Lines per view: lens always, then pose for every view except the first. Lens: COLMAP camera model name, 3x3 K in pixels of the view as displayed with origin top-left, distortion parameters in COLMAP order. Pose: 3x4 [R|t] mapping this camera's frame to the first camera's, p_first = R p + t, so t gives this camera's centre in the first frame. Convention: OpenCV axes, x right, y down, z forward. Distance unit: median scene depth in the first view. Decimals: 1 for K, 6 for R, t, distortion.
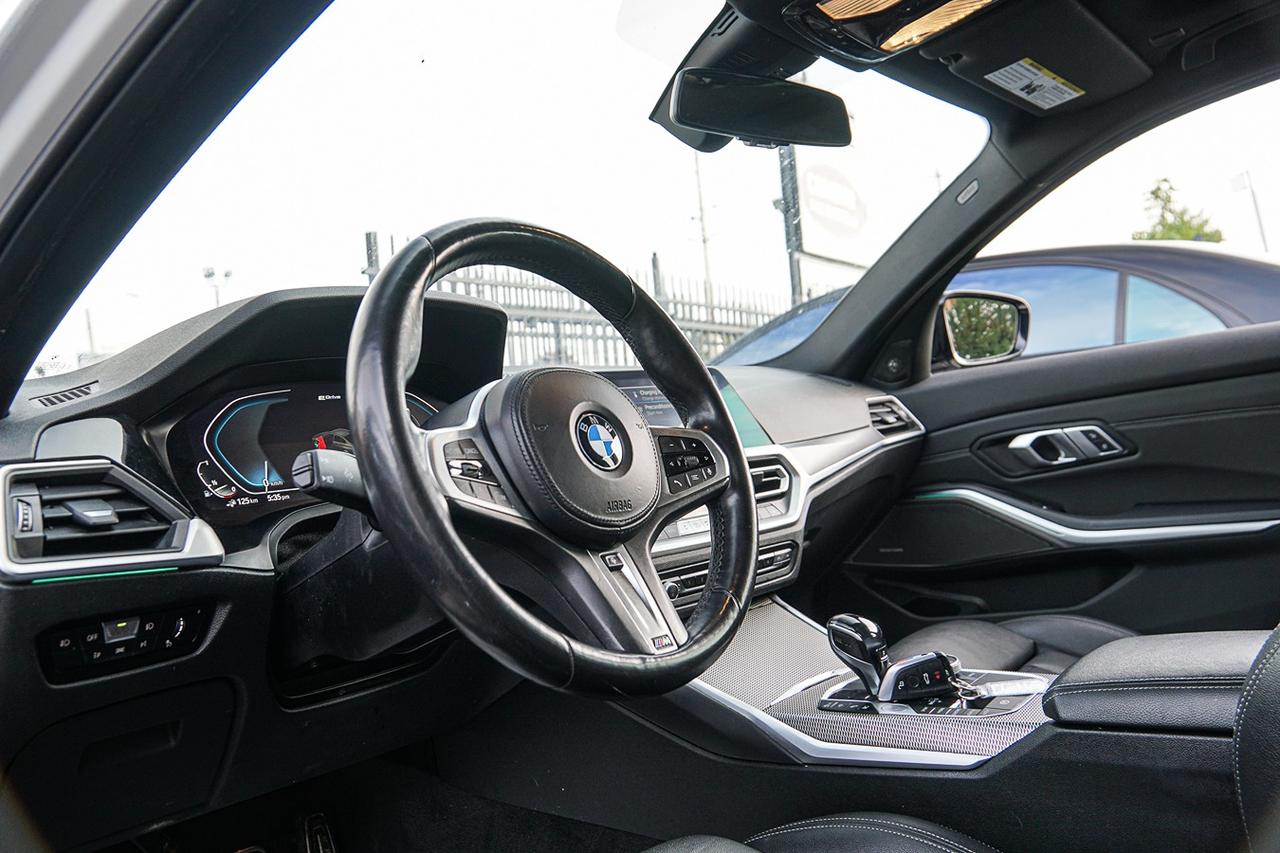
lens RADIAL K [[1045.9, 0, 645.5], [0, 1045.9, 414.1], [0, 0, 1]] dist [-0.120722, 0.073006]
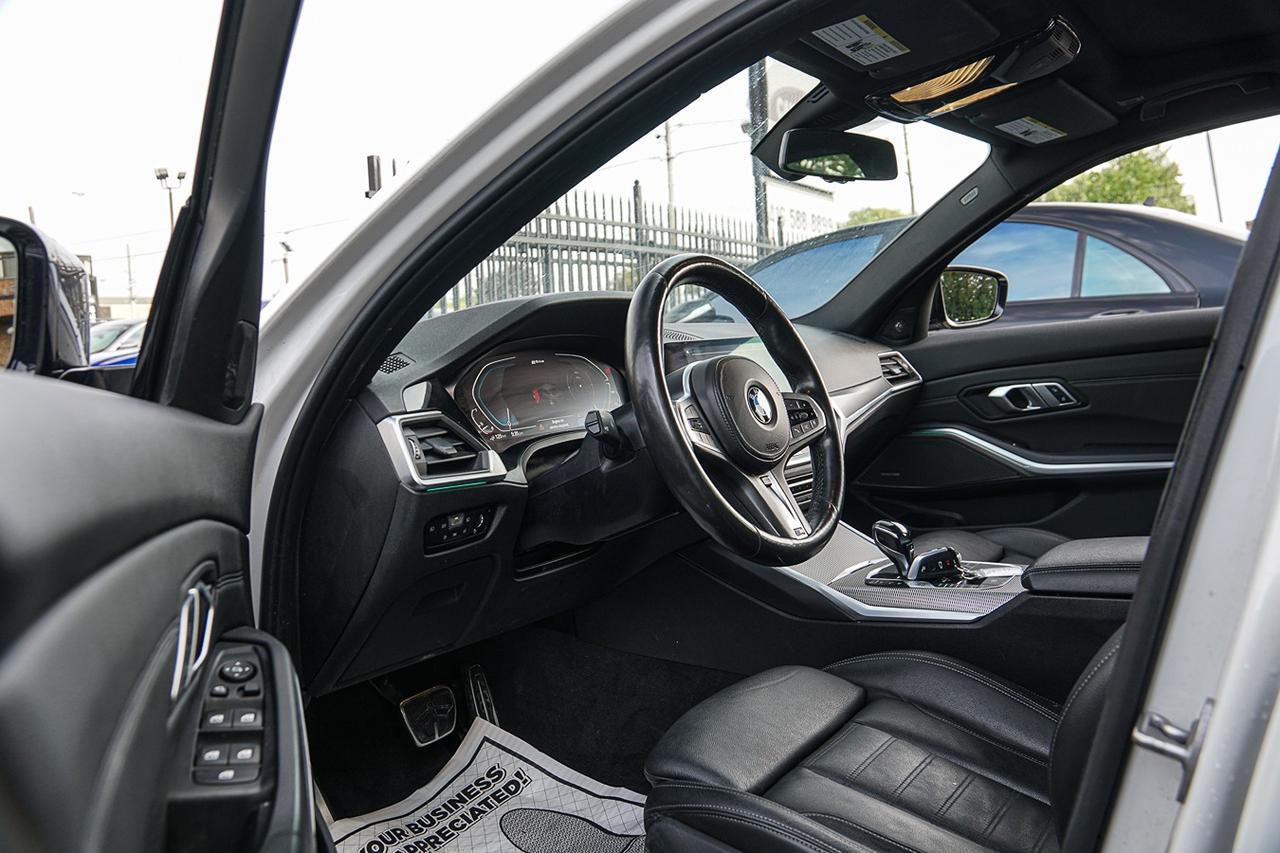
lens RADIAL K [[1075.3, 0, 638.2], [0, 1075.3, 422.8], [0, 0, 1]] dist [-0.130071, 0.092101]
pose [[0.998438, 0.022276, 0.051239, -0.229090], [-0.026807, 0.995625, 0.089514, -0.064725], [-0.049021, -0.090748, 0.994667, -0.444012]]
